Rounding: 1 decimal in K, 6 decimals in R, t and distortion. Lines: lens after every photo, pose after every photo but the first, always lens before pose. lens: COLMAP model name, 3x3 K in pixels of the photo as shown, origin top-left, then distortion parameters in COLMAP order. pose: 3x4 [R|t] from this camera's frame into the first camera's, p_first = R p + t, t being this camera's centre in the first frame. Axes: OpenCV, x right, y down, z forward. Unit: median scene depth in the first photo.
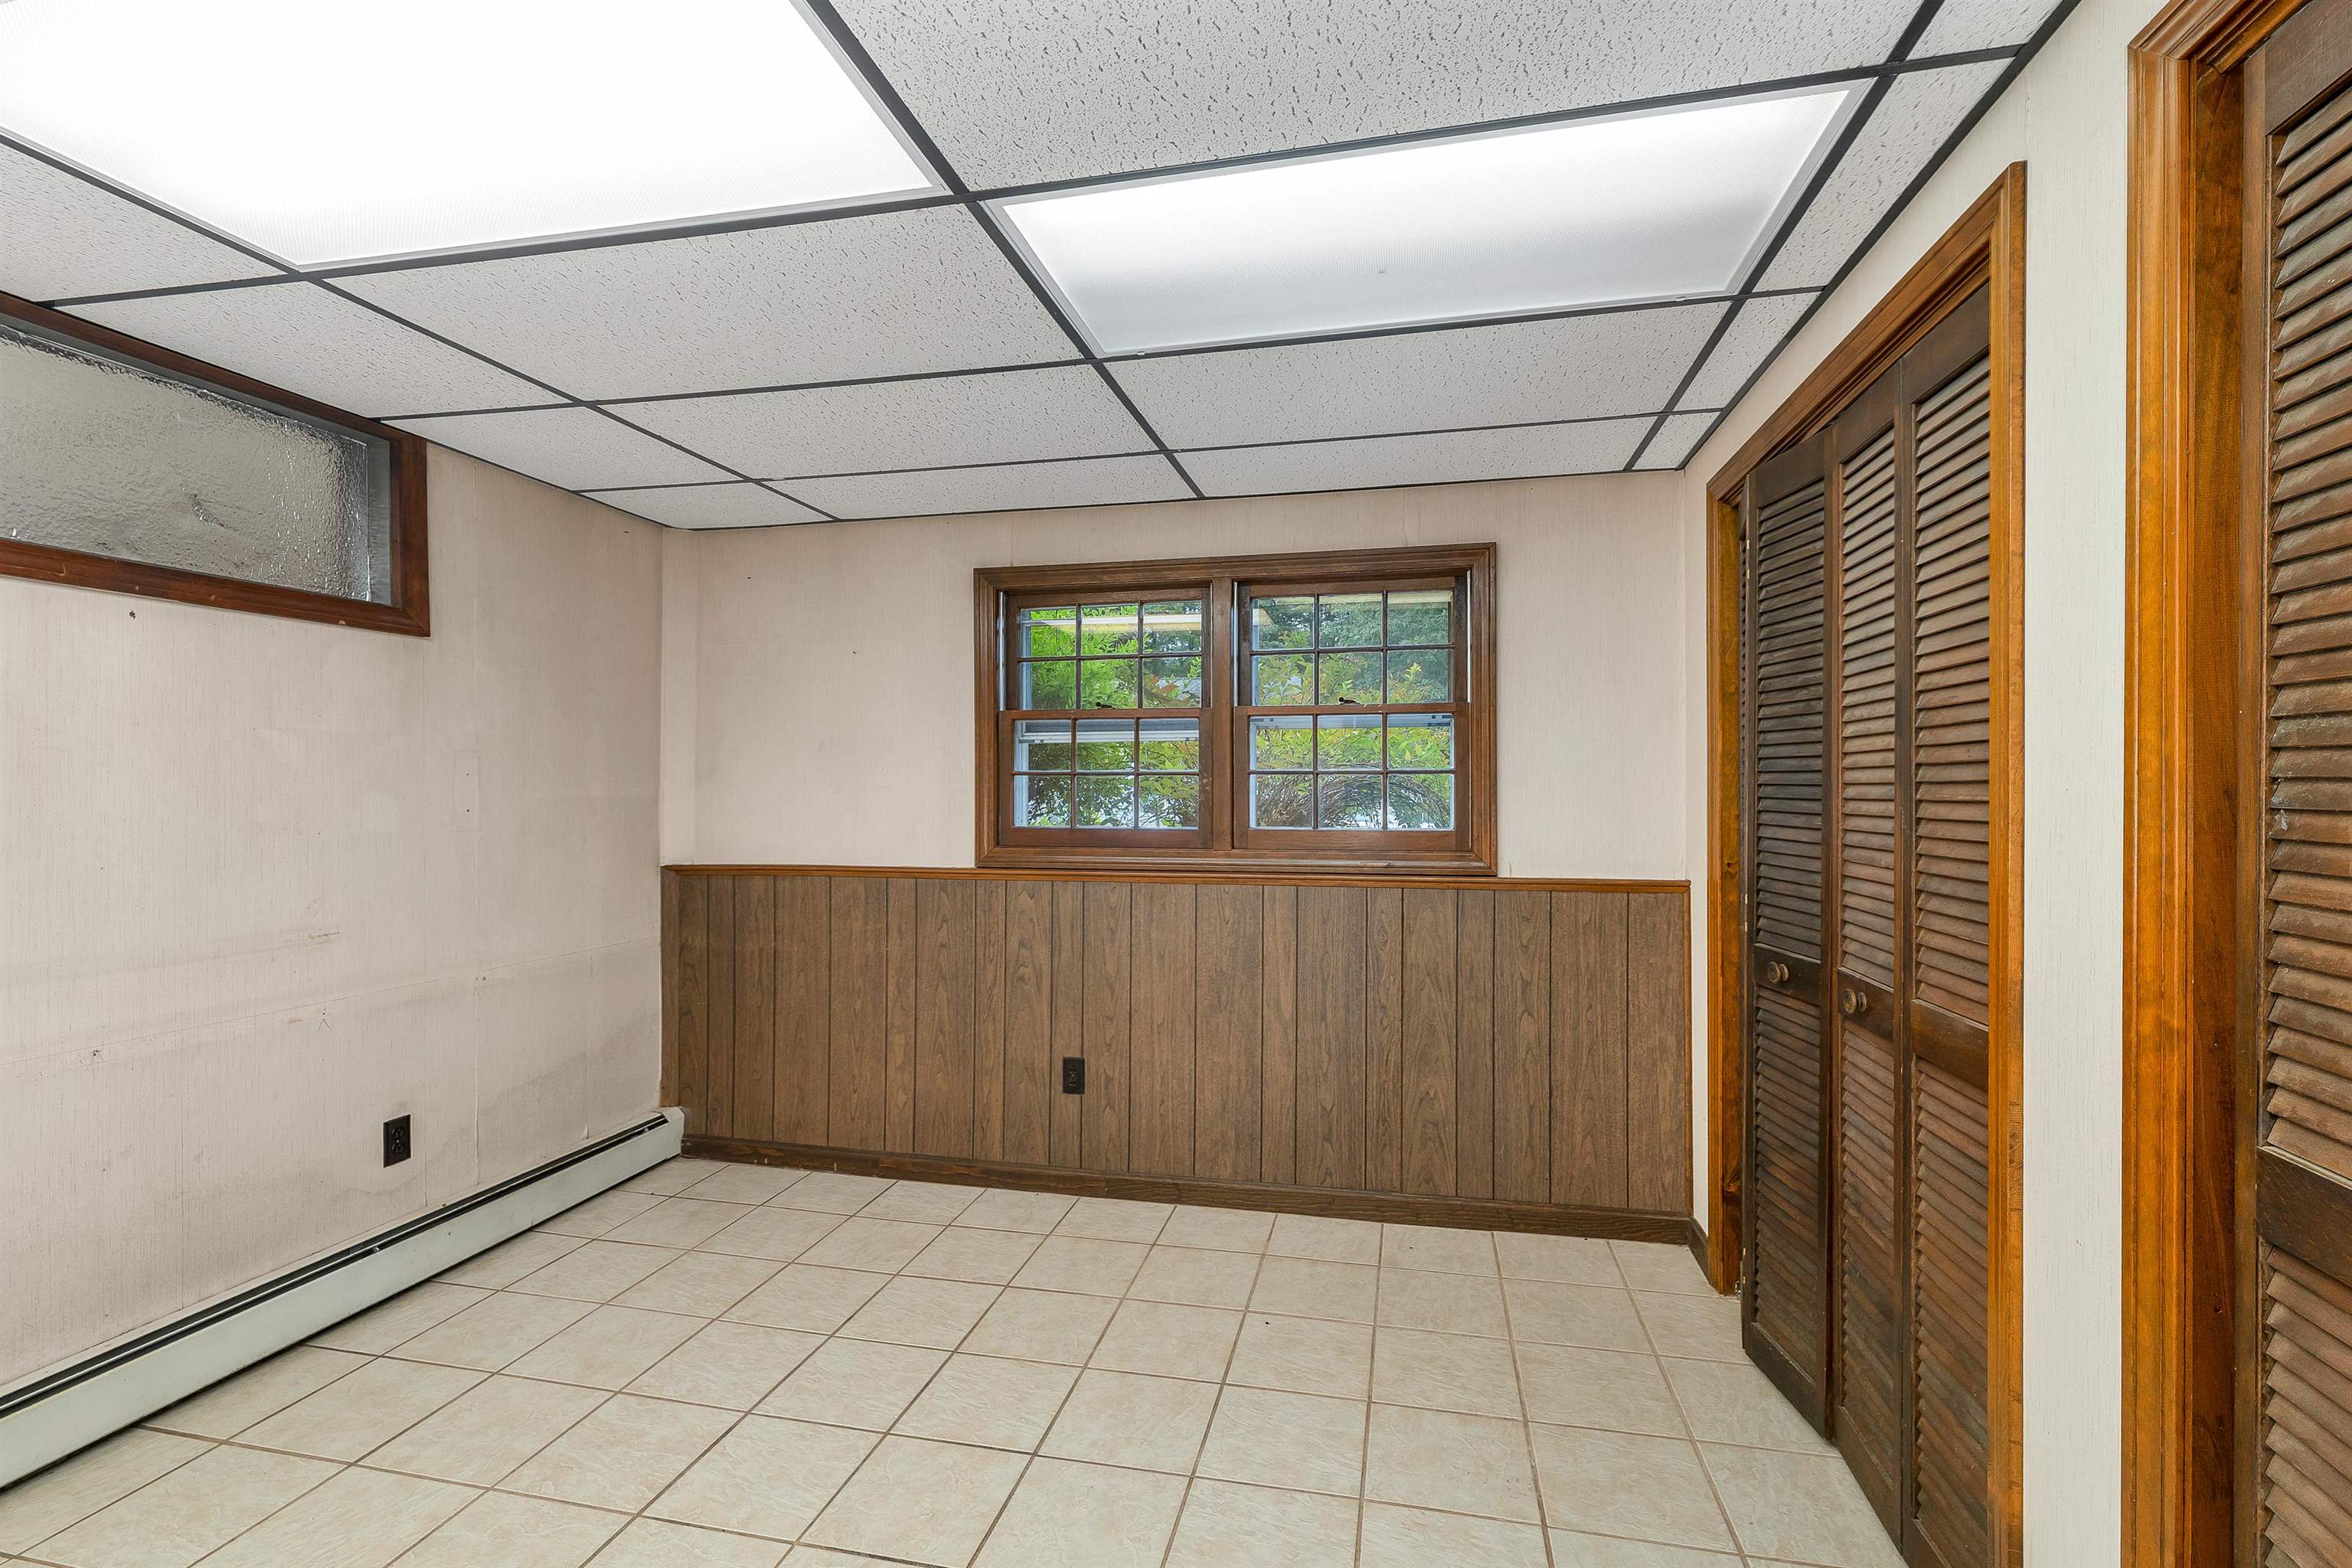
lens RADIAL K [[1014.7, 0, 1186.0], [0, 1014.7, 799.0], [0, 0, 1]] dist [0.005275, -0.000098]
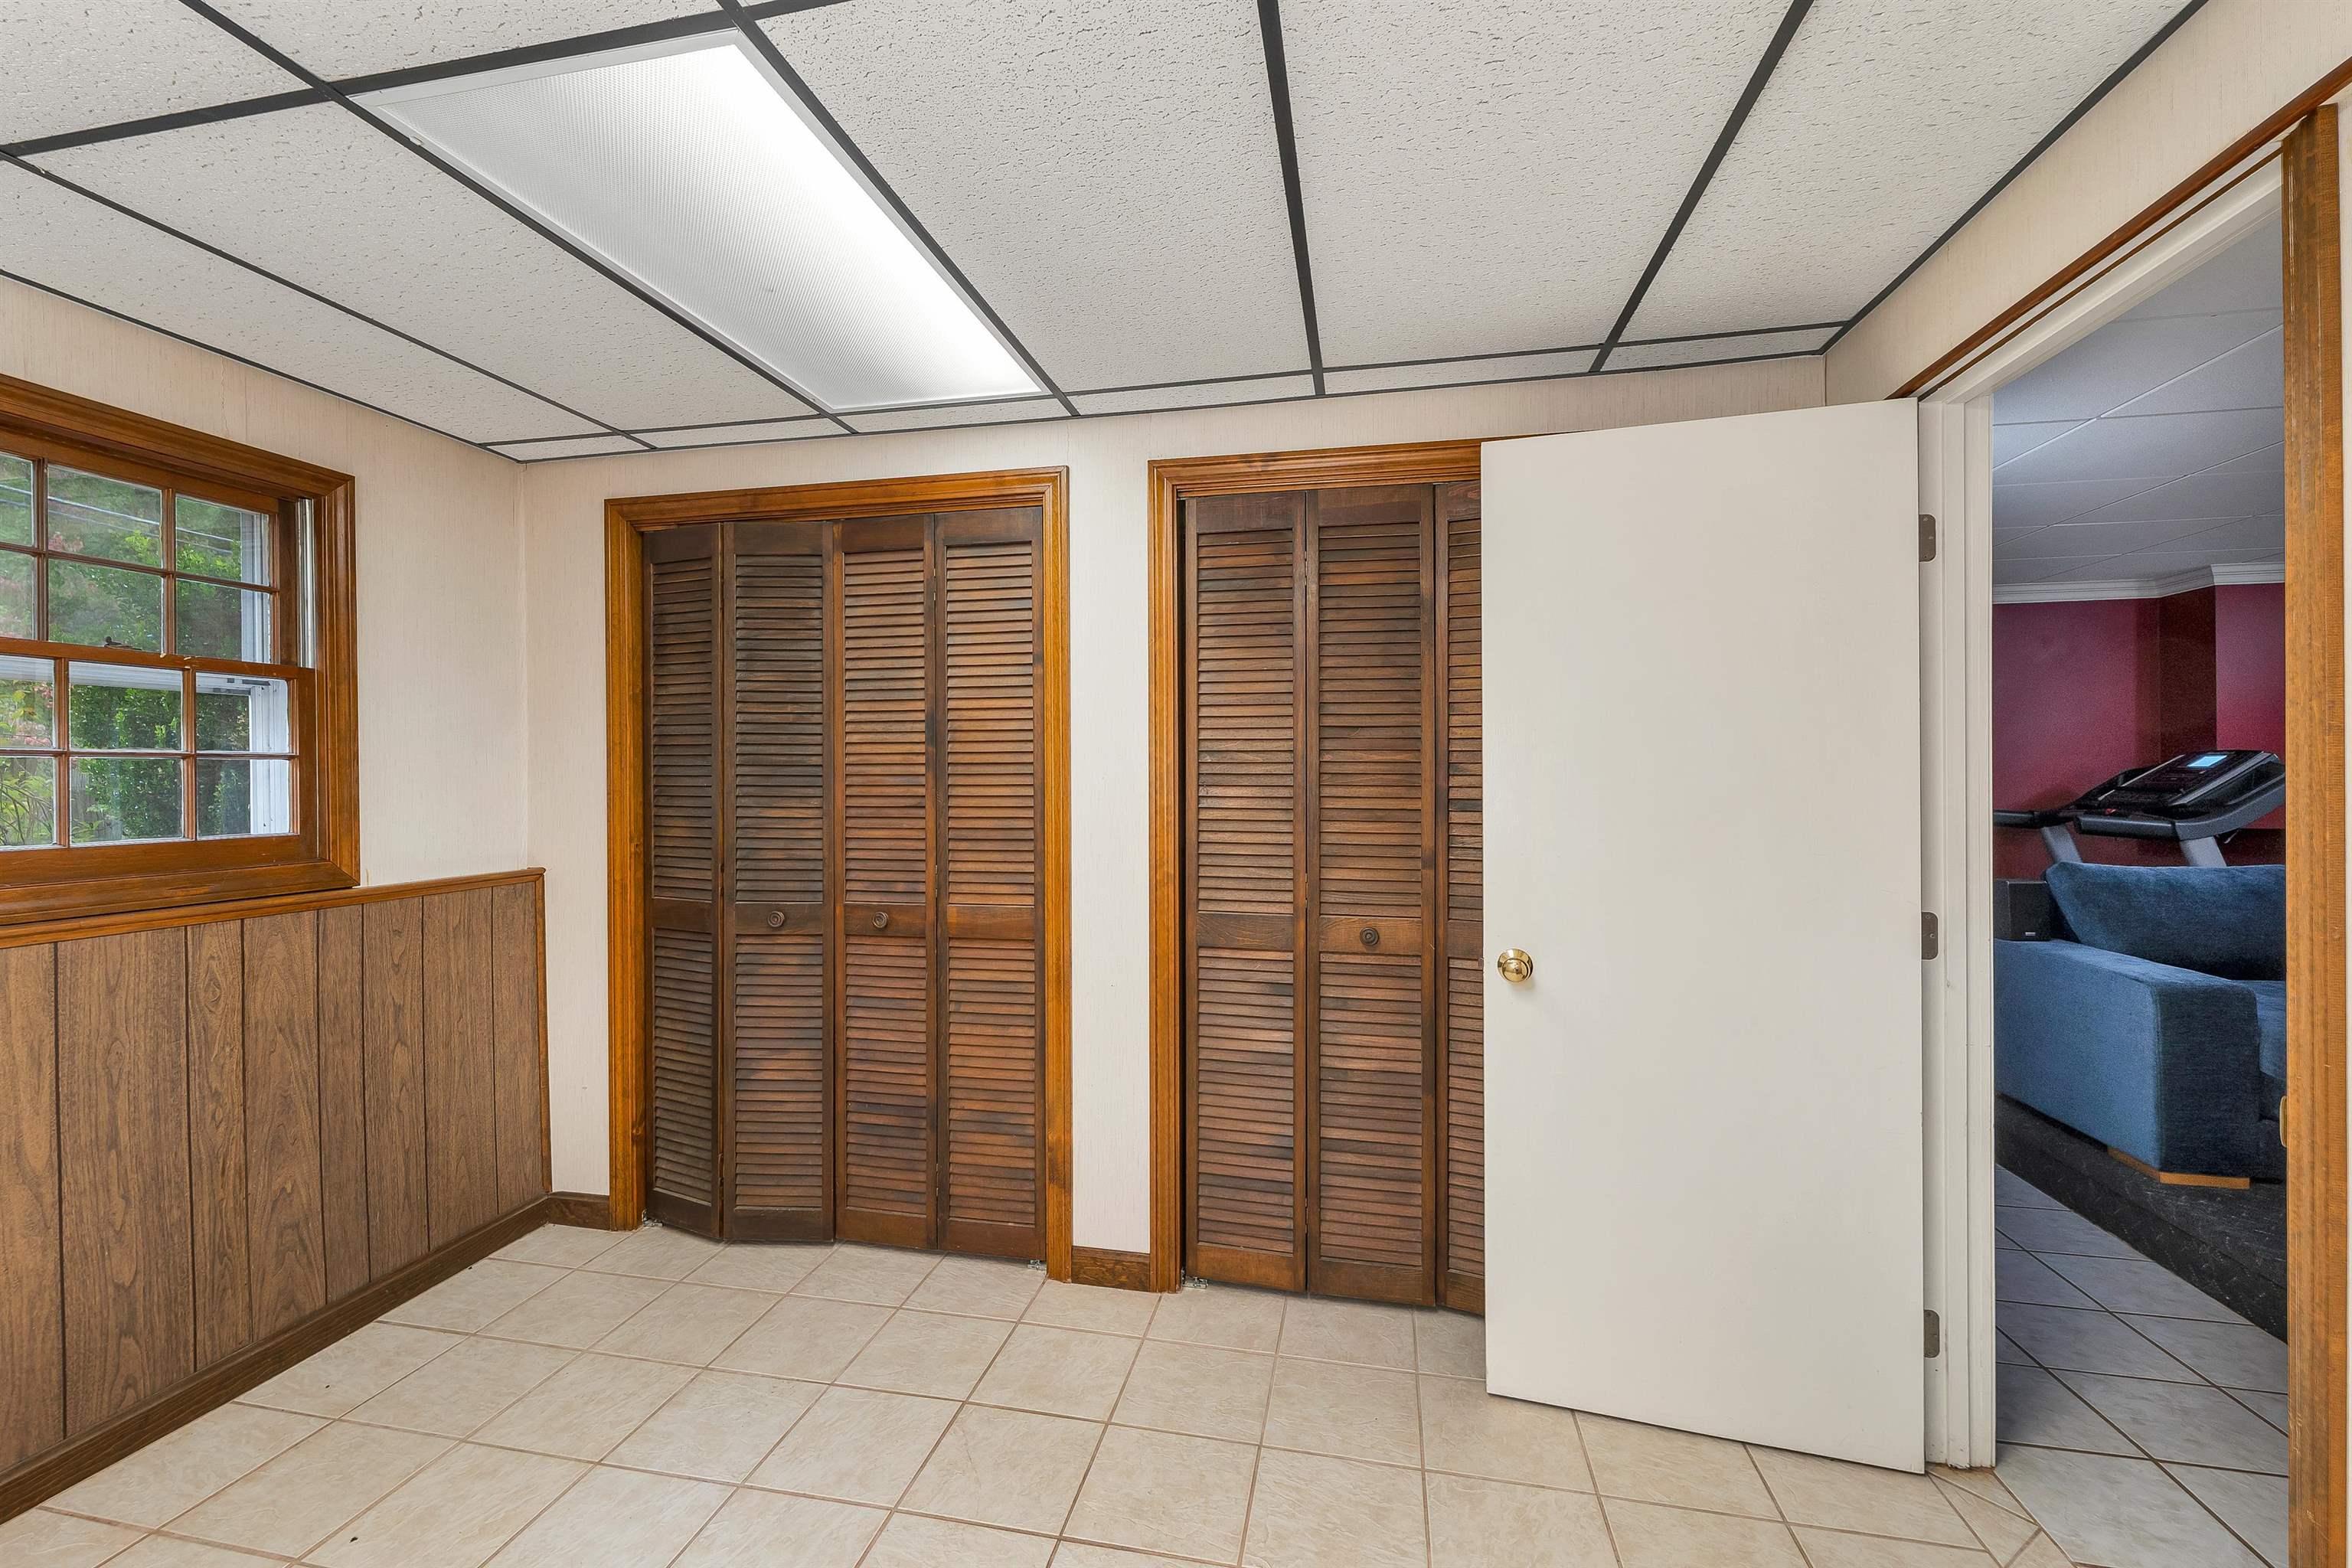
lens RADIAL K [[1014.7, 0, 1168.3], [0, 1014.7, 773.7], [0, 0, 1]] dist [0.005275, -0.000098]
pose [[-0.002387, 0.001408, 0.999996, -0.513287], [0.011028, 0.999938, -0.001382, -0.006326], [-0.999936, 0.011024, -0.002403, 0.352924]]
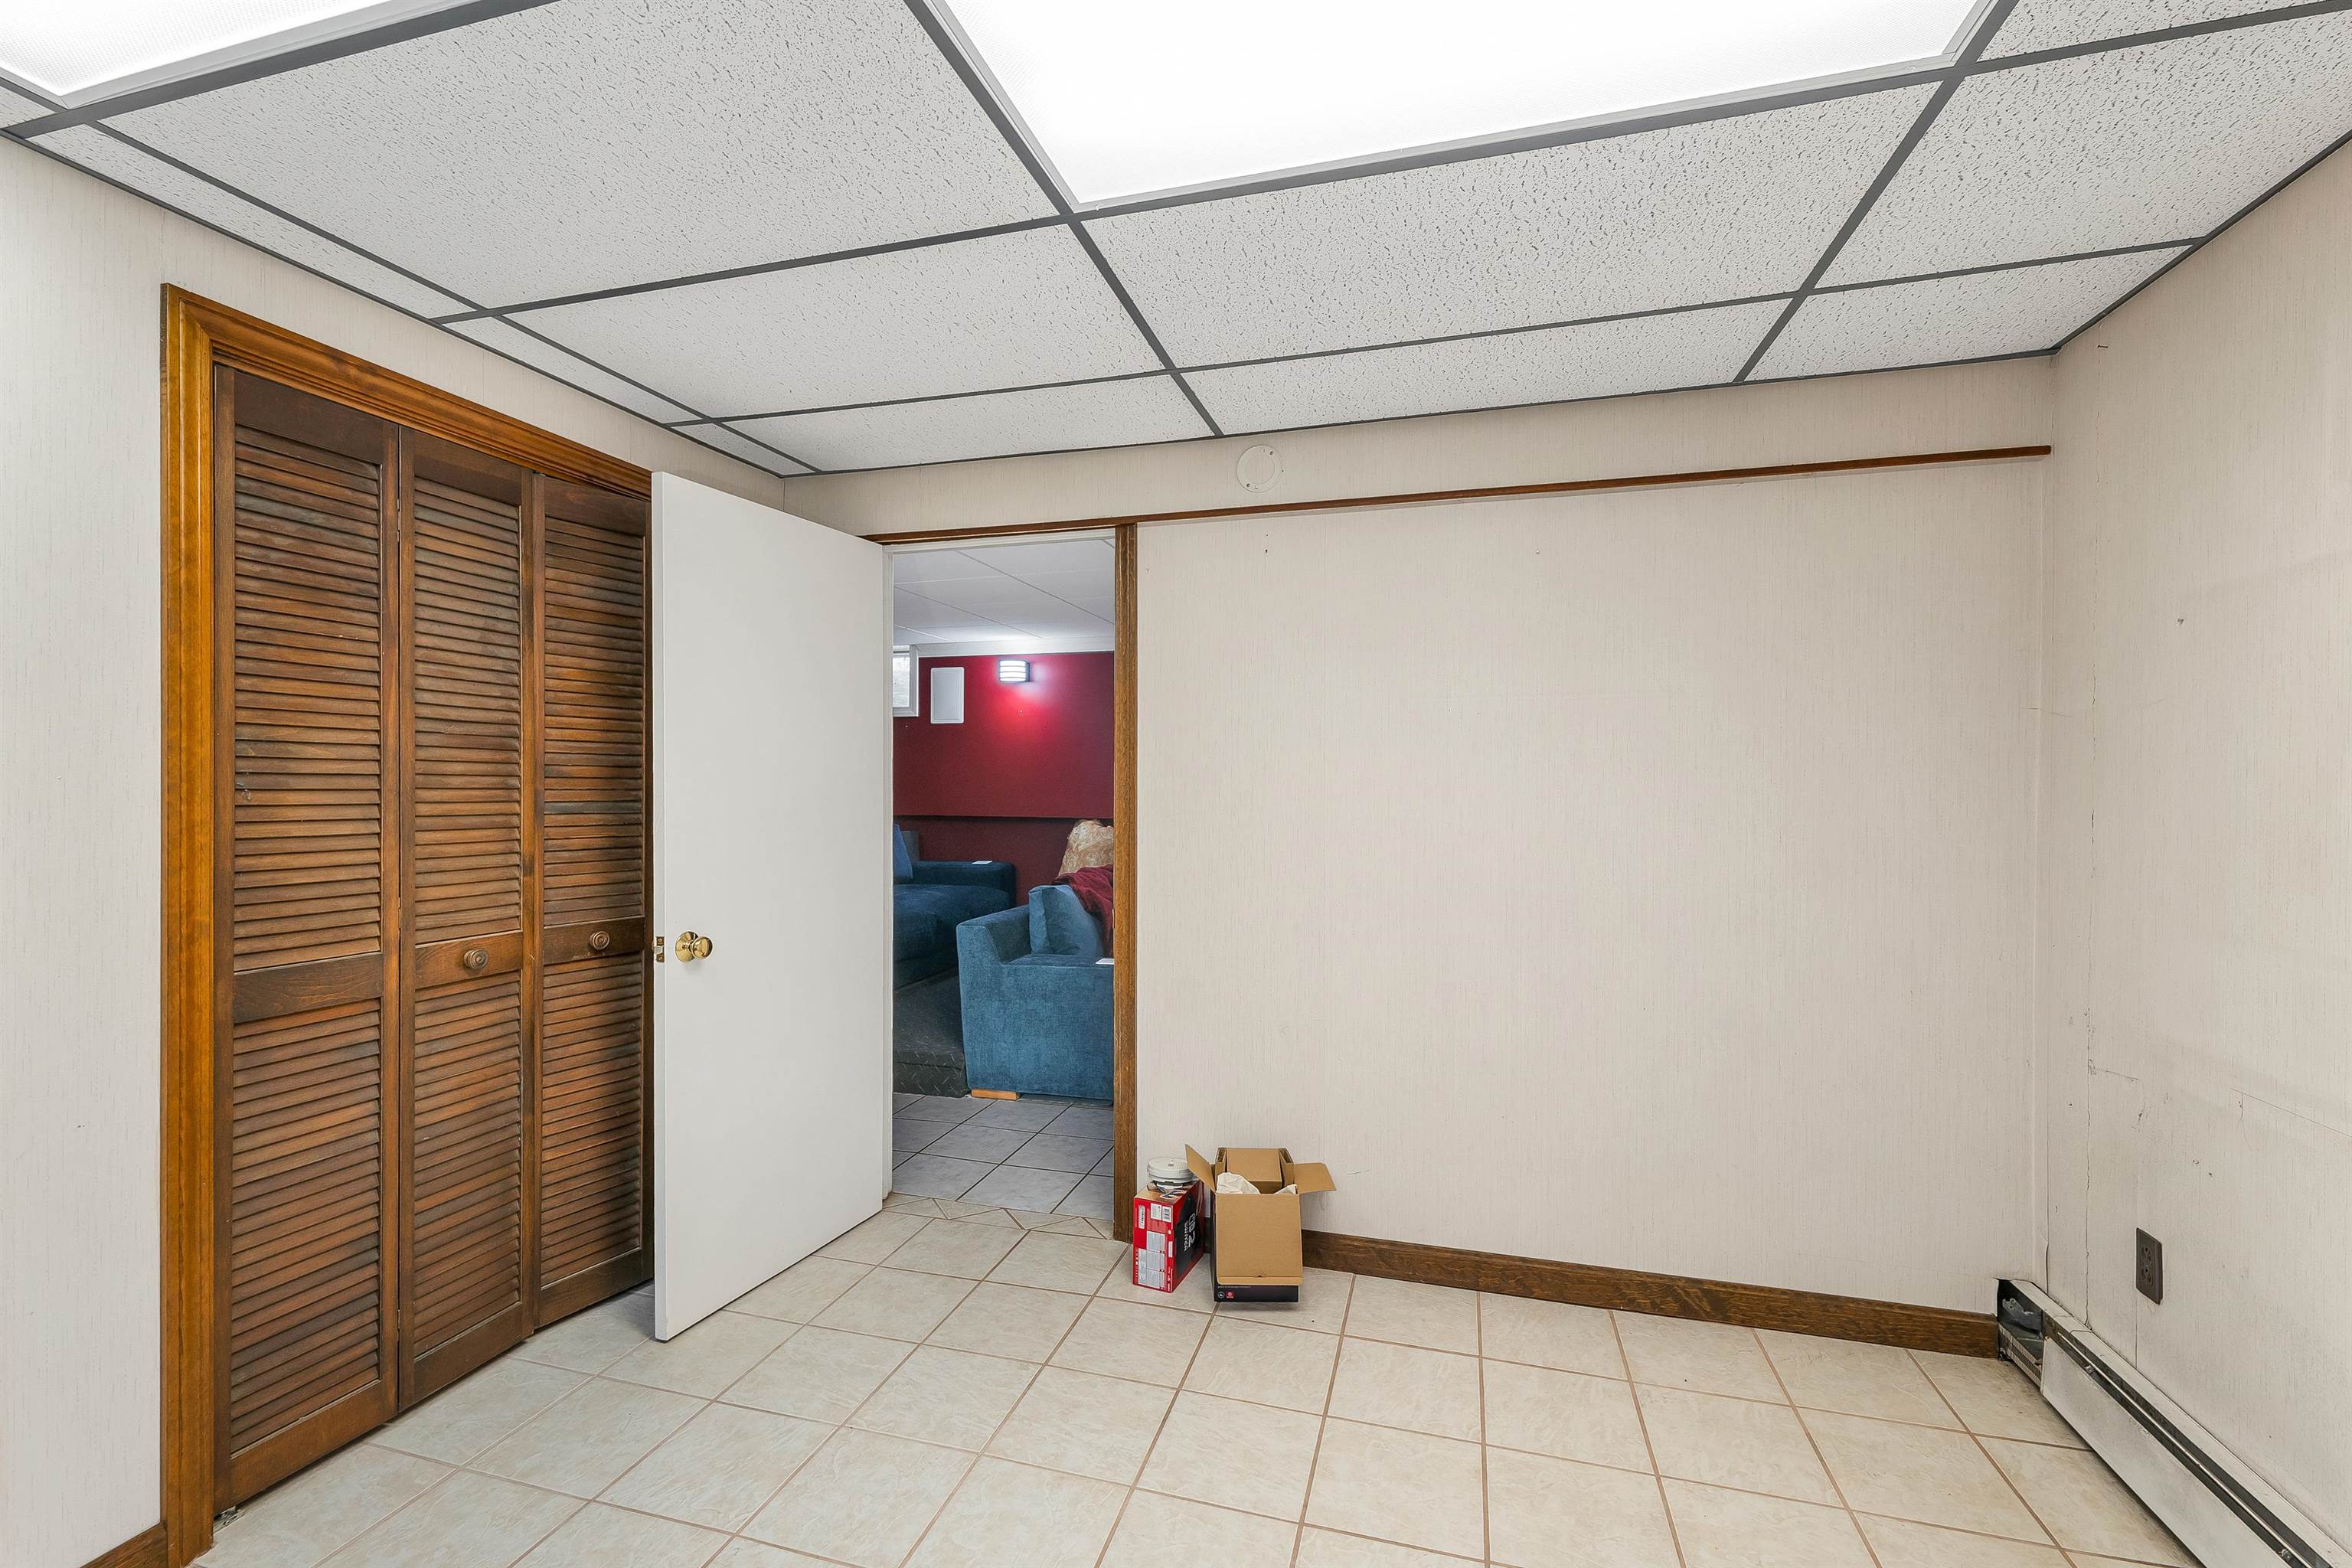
lens RADIAL K [[1014.7, 0, 1173.7], [0, 1014.7, 782.5], [0, 0, 1]] dist [0.005275, -0.000098]
pose [[-0.998273, -0.000217, 0.058743, -0.234732], [0.000315, 0.999959, 0.009057, -0.006534], [-0.058743, 0.009060, -0.998232, 0.884891]]
